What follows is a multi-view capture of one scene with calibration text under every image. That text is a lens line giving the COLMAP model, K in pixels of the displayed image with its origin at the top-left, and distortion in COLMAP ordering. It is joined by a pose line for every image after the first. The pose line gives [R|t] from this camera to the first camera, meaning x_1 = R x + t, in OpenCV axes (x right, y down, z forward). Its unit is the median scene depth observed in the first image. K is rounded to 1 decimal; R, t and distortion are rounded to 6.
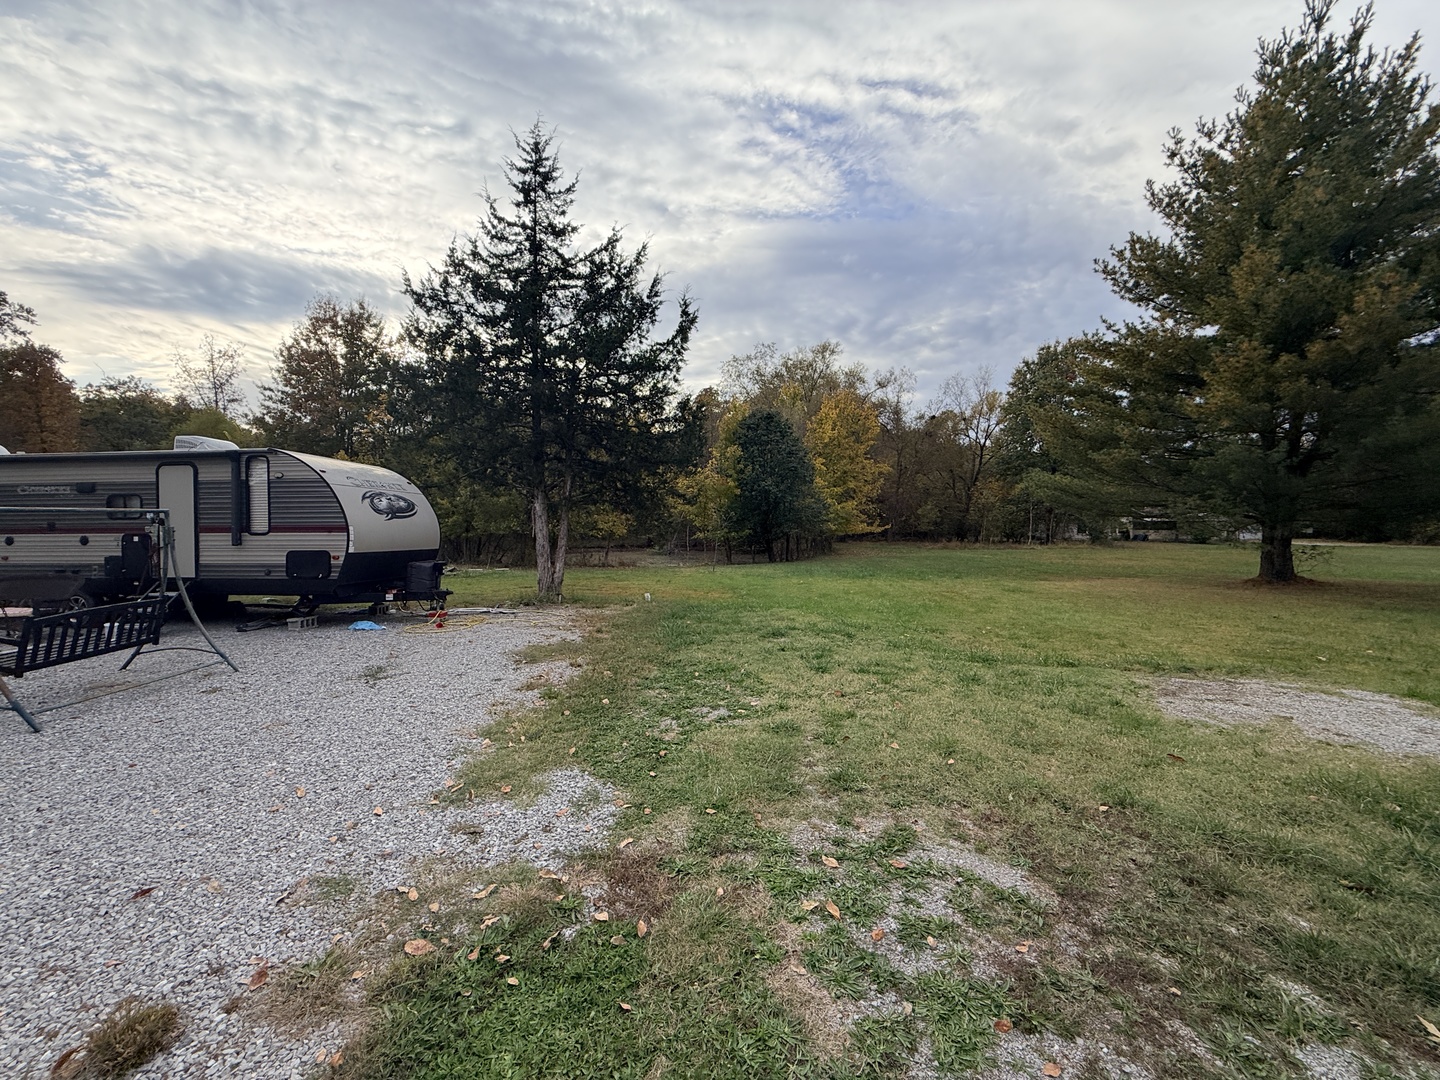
lens RADIAL K [[574.9, 0, 712.1], [0, 574.9, 541.5], [0, 0, 1]] dist [-0.001766, 0.001805]
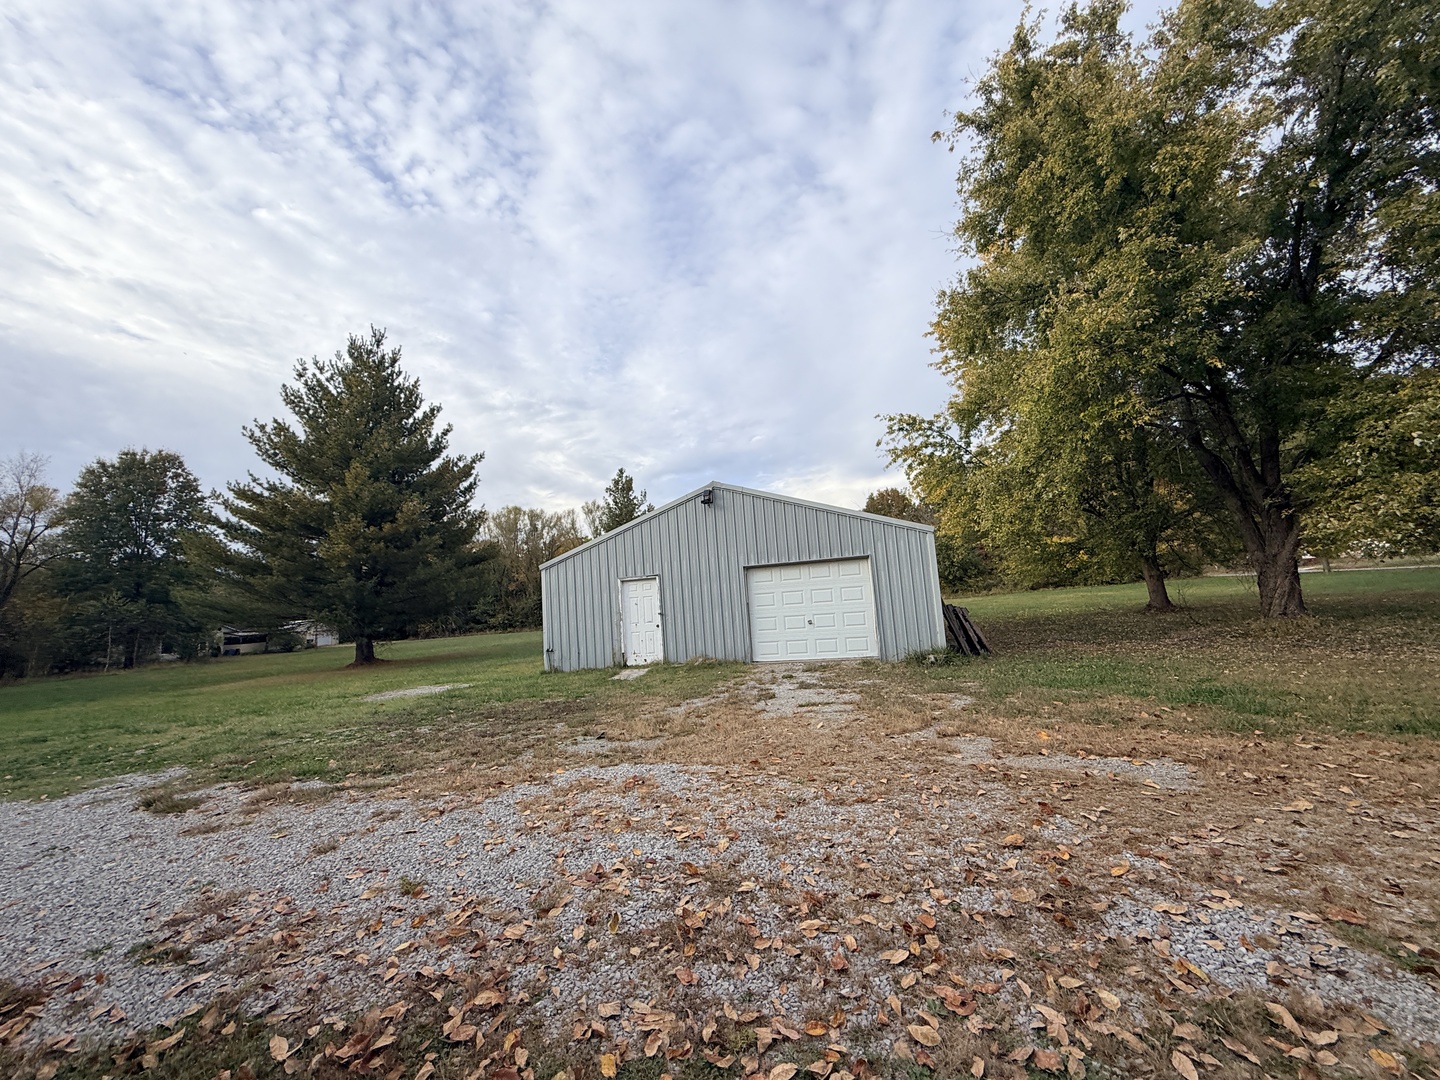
lens RADIAL K [[574.9, 0, 712.1], [0, 574.9, 541.5], [0, 0, 1]] dist [-0.001766, 0.001805]
pose [[0.209526, 0.097463, 0.972934, -0.347327], [0.098258, 0.987885, -0.120121, 0.018354], [-0.972854, 0.120767, 0.197411, -0.243941]]
